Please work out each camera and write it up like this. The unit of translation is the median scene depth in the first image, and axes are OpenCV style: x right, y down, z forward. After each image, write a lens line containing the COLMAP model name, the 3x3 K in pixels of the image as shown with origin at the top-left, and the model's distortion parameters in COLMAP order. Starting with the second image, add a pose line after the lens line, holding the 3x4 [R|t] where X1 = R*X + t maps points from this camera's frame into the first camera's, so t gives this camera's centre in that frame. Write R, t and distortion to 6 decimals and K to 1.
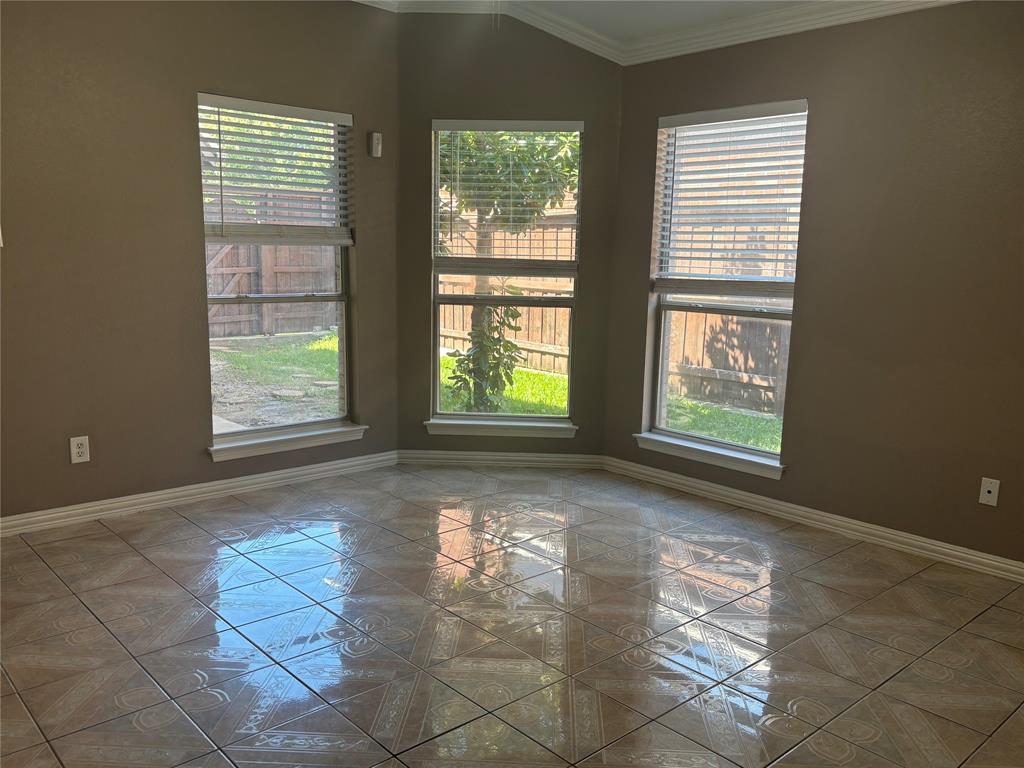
lens RADIAL K [[853.9, 0, 510.1], [0, 853.9, 382.1], [0, 0, 1]] dist [0.060218, -0.003376]
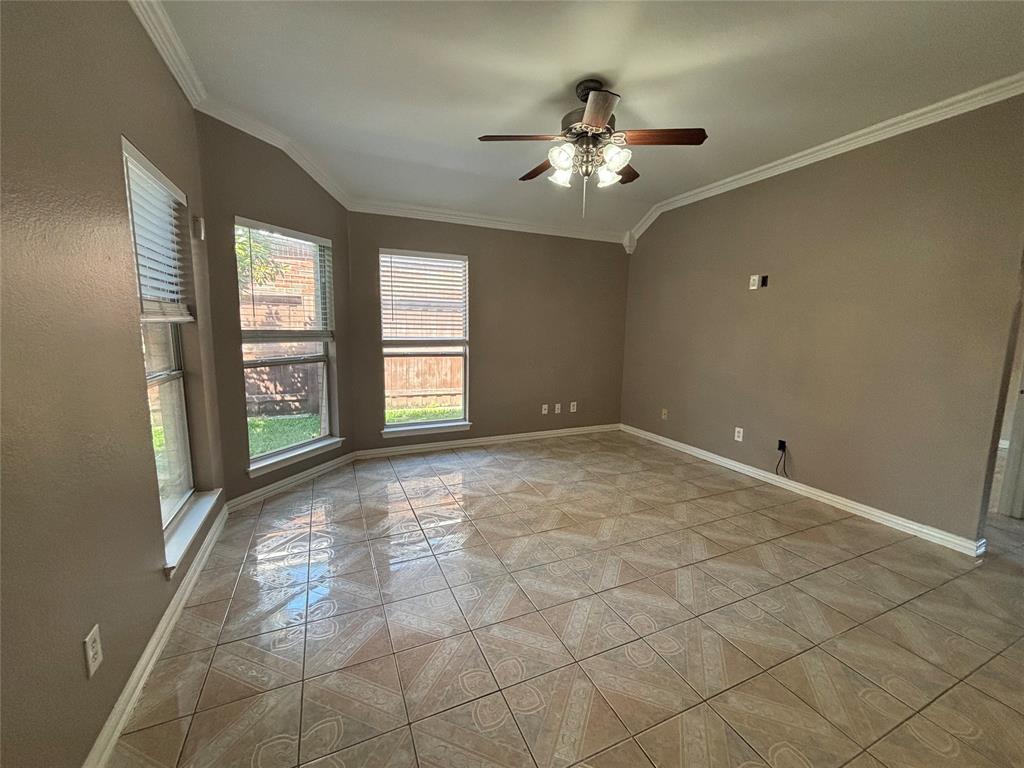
lens RADIAL K [[416.3, 0, 511.7], [0, 416.3, 381.7], [0, 0, 1]] dist [0.000618, 0.000165]
pose [[0.288271, -0.140327, 0.947211, -0.555556], [0.137649, 0.985002, 0.104034, -0.088157], [-0.947604, 0.100392, 0.303263, 0.497321]]
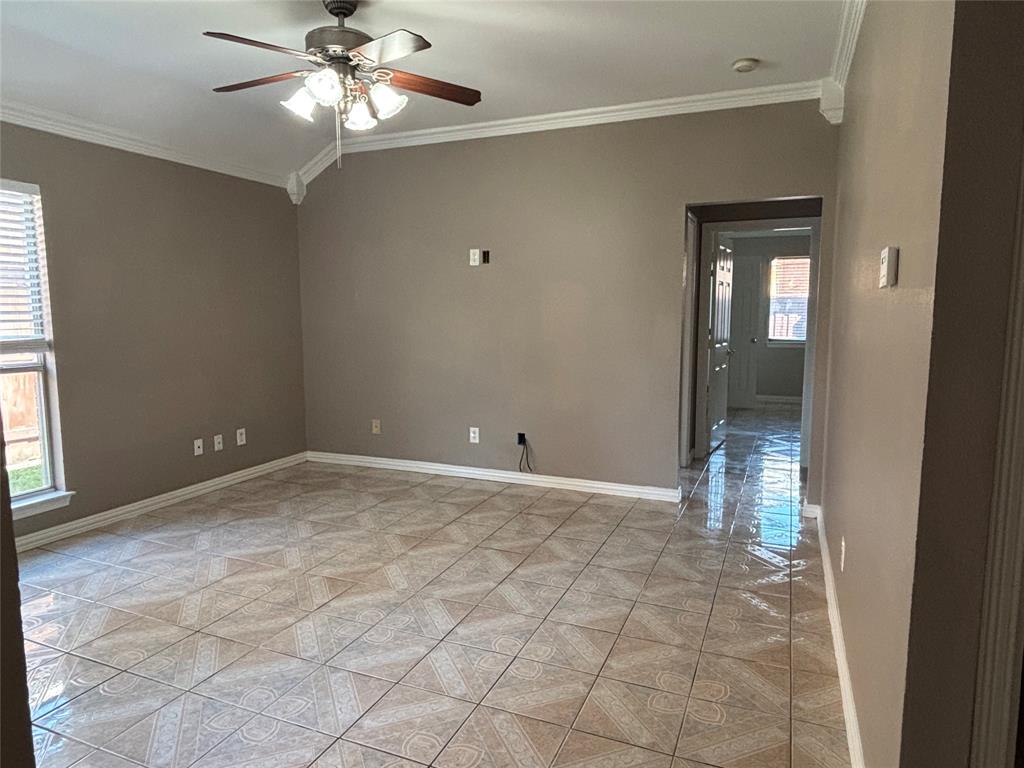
lens RADIAL K [[646.4, 0, 516.9], [0, 646.4, 384.5], [0, 0, 1]] dist [0.019739, -0.032697]
pose [[-0.443889, -0.122624, 0.887652, -0.639618], [0.130988, 0.971072, 0.199651, -0.126200], [-0.886456, 0.204895, -0.414986, 0.692302]]
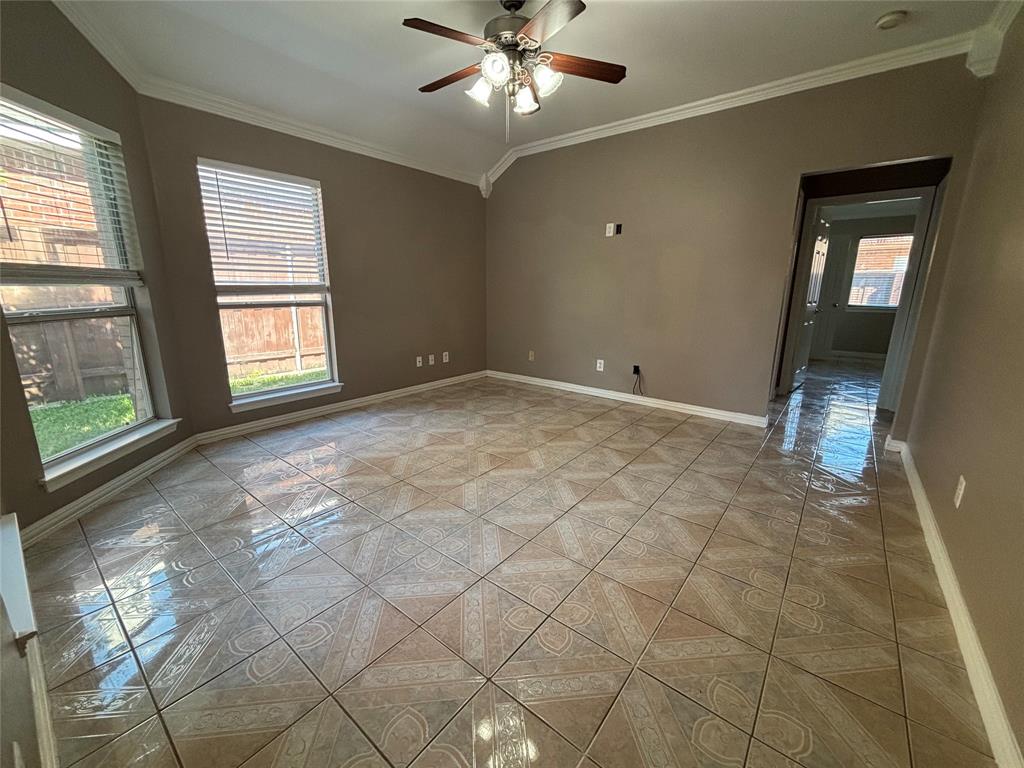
lens RADIAL K [[416.3, 0, 511.7], [0, 416.3, 382.1], [0, 0, 1]] dist [0.000618, 0.000165]
pose [[-0.177951, -0.239608, 0.954422, -0.547023], [0.141487, 0.953594, 0.265780, -0.084294], [-0.973815, 0.182334, -0.135792, 0.661188]]
